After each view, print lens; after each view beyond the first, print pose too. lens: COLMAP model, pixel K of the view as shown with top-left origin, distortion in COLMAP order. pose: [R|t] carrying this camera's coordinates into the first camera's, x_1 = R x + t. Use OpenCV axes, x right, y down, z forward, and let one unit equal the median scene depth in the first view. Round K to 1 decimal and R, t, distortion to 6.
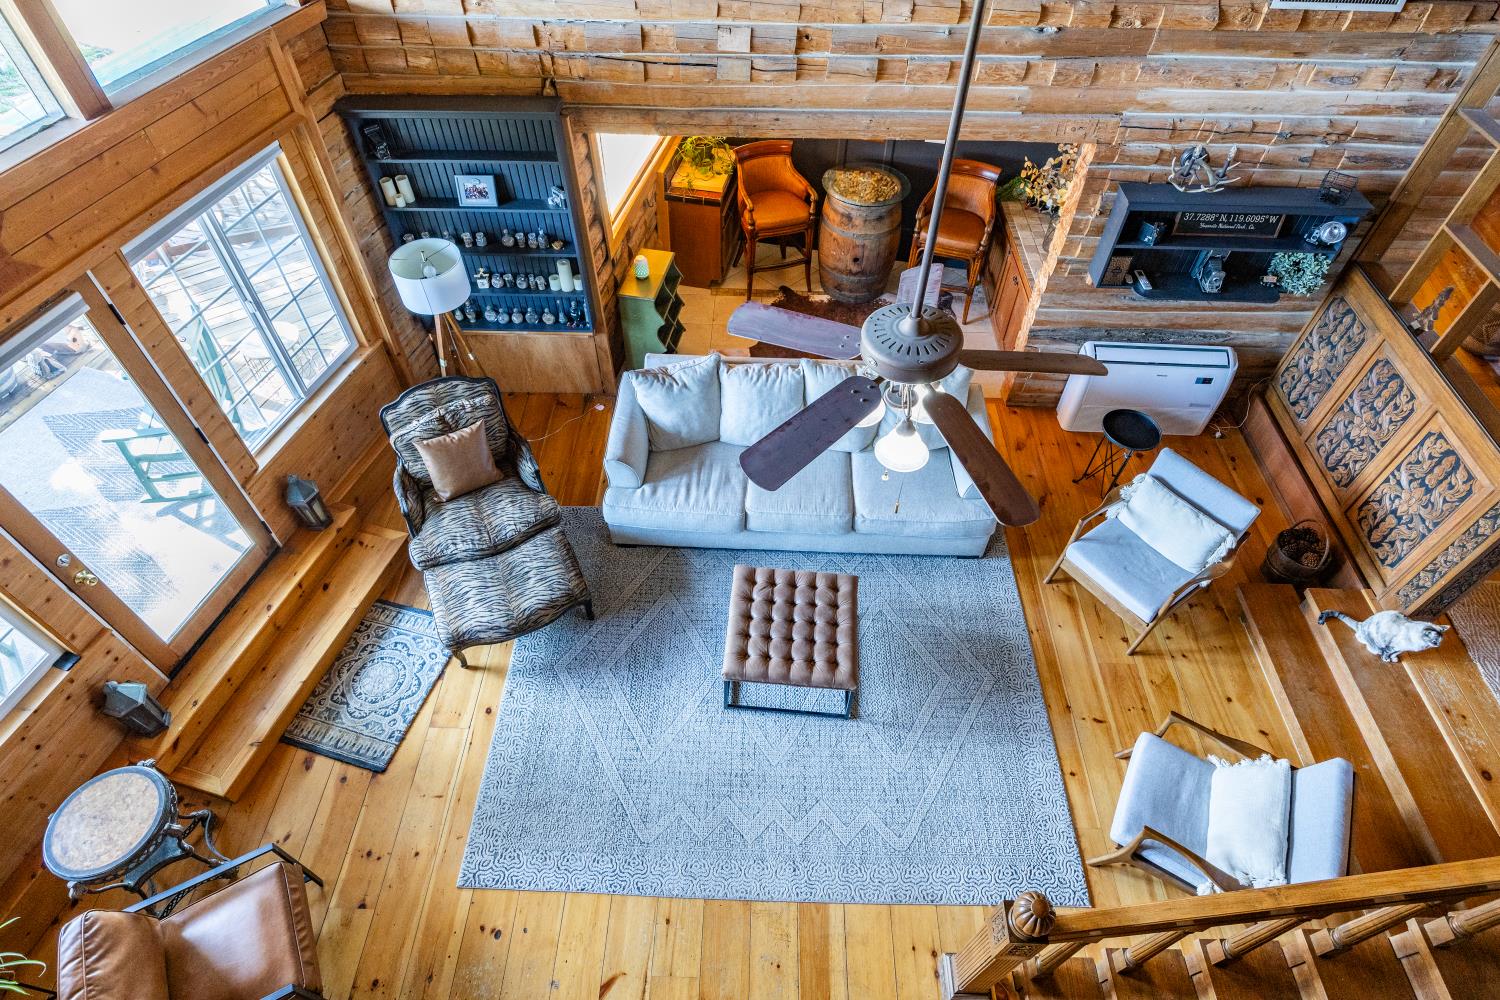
lens RADIAL K [[830.2, 0, 740.9], [0, 830.2, 502.2], [0, 0, 1]] dist [0.003977, 0.000237]
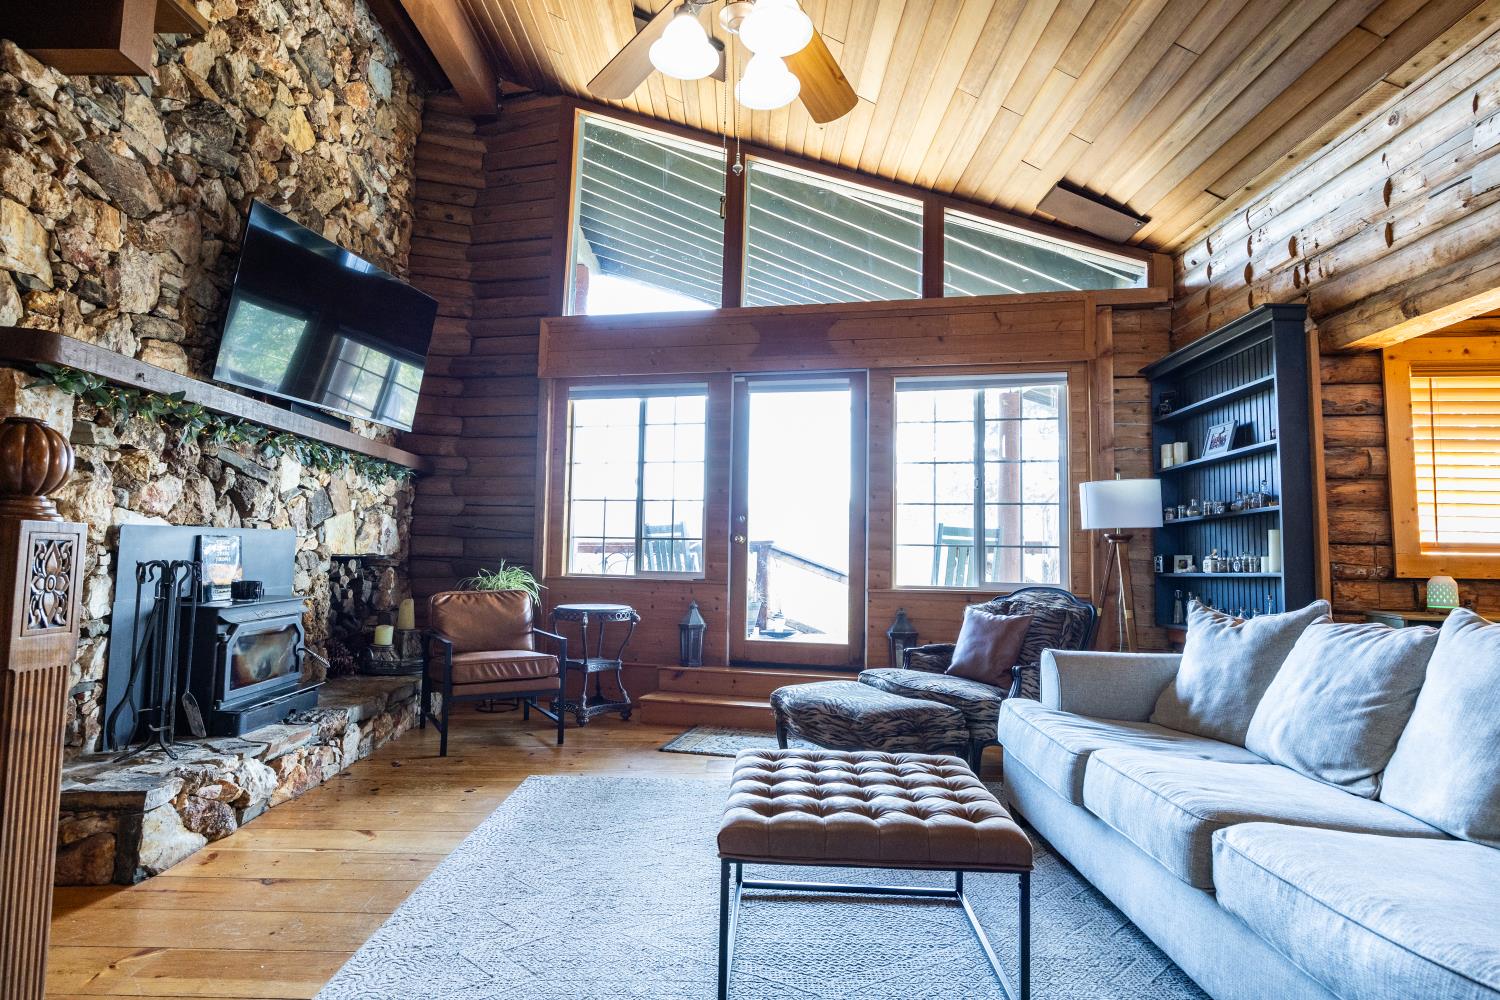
lens RADIAL K [[830.2, 0, 739.4], [0, 830.2, 499.5], [0, 0, 1]] dist [0.003977, 0.000237]
pose [[0.053988, -0.084099, -0.994994, 0.384988], [-0.769938, 0.630992, -0.095110, 0.096831], [0.635831, 0.771218, -0.030685, 0.572145]]
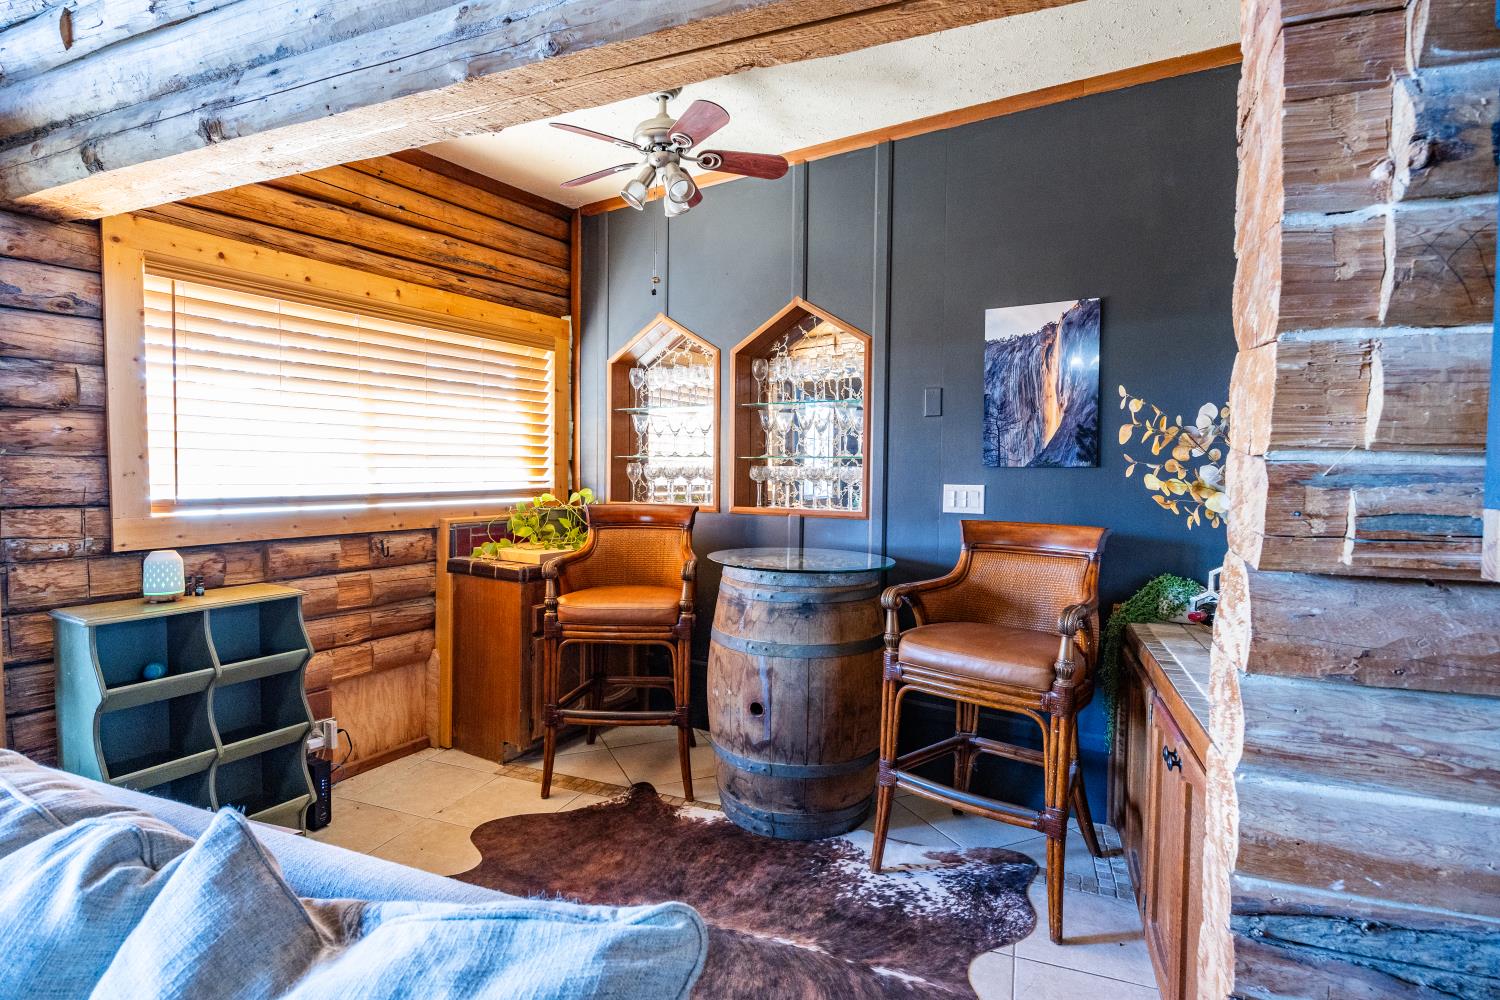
lens RADIAL K [[737.6, 0, 742.9], [0, 737.6, 490.3], [0, 0, 1]] dist [-0.016771, -0.000447]
pose [[0.942600, 0.012976, -0.333672, 0.256322], [-0.256231, 0.668868, -0.697826, -0.107328], [0.214127, 0.743268, 0.633800, 0.691518]]
